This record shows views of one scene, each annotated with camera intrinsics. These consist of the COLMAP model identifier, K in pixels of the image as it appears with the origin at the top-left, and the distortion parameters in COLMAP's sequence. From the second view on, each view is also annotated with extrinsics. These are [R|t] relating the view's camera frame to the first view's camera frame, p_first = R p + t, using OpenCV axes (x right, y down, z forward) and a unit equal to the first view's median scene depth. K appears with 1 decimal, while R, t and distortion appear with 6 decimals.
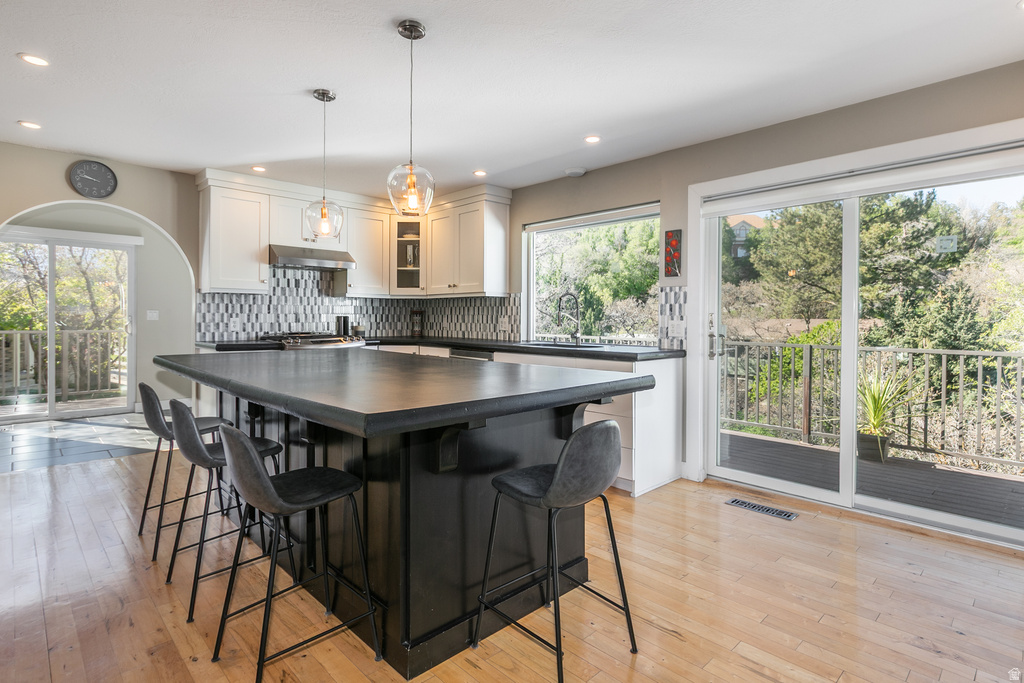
lens RADIAL K [[537.8, 0, 530.3], [0, 537.8, 327.0], [0, 0, 1]] dist [-0.007827, -0.000347]
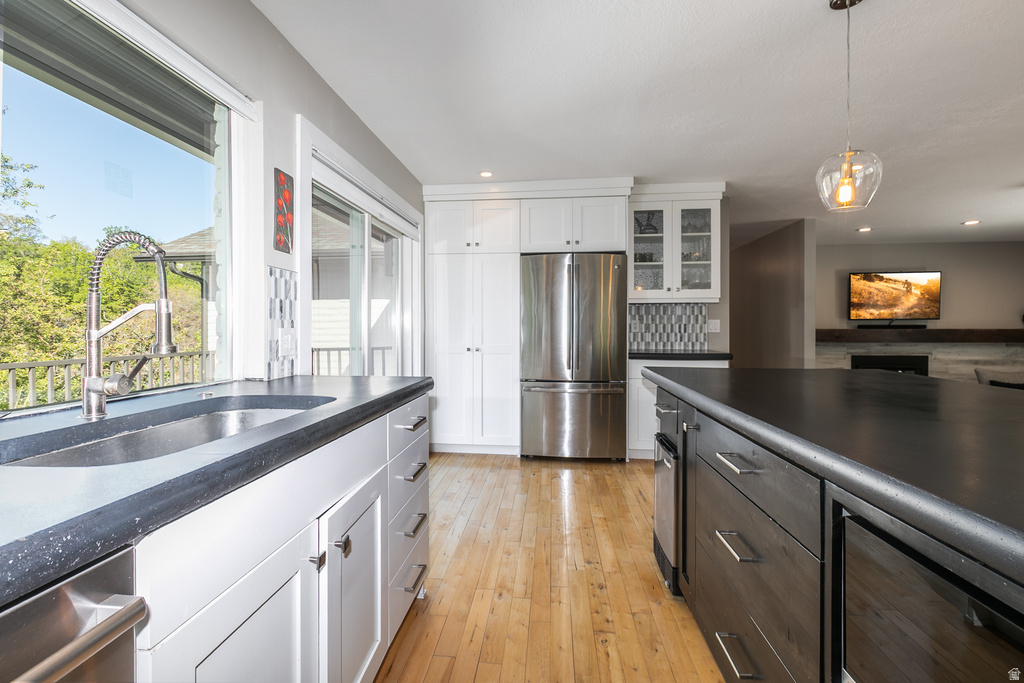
lens RADIAL K [[465.9, 0, 522.0], [0, 465.9, 326.5], [0, 0, 1]] dist [-0.002451, 0.000988]
pose [[-0.654251, 0.000843, 0.756277, -0.217984], [0.016776, 0.999769, 0.013399, -0.012354], [-0.756091, 0.021454, -0.654115, 0.873868]]
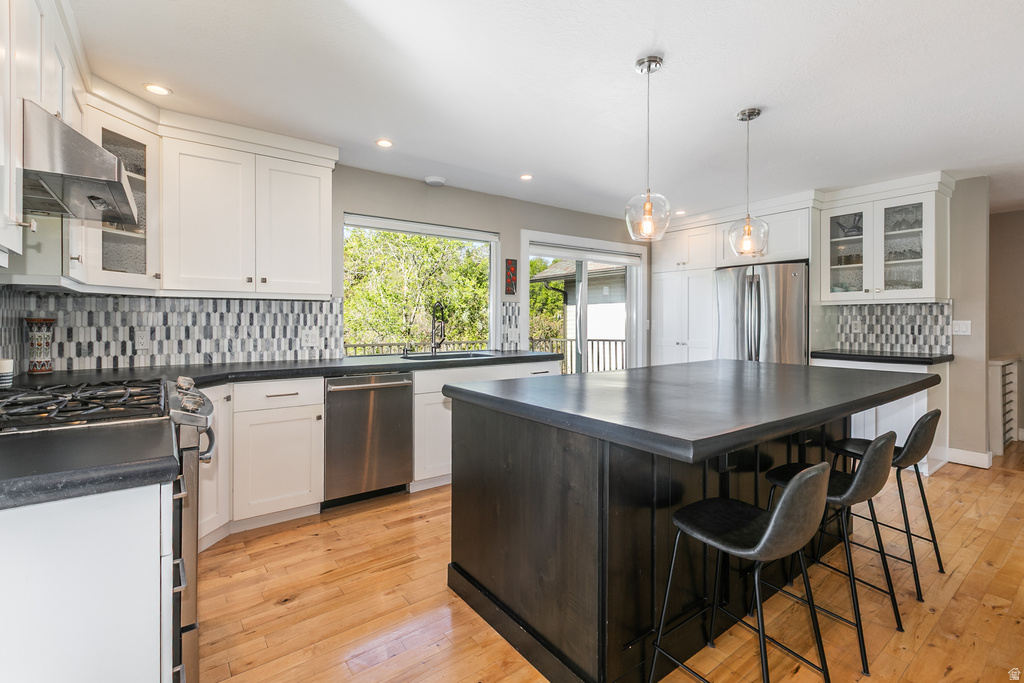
lens RADIAL K [[465.9, 0, 502.2], [0, 465.9, 319.5], [0, 0, 1]] dist [-0.002451, 0.000988]
pose [[0.135454, 0.000732, 0.990783, -0.661163], [0.021785, 0.999756, -0.003717, -0.022916], [-0.990544, 0.022088, 0.135405, 0.668770]]
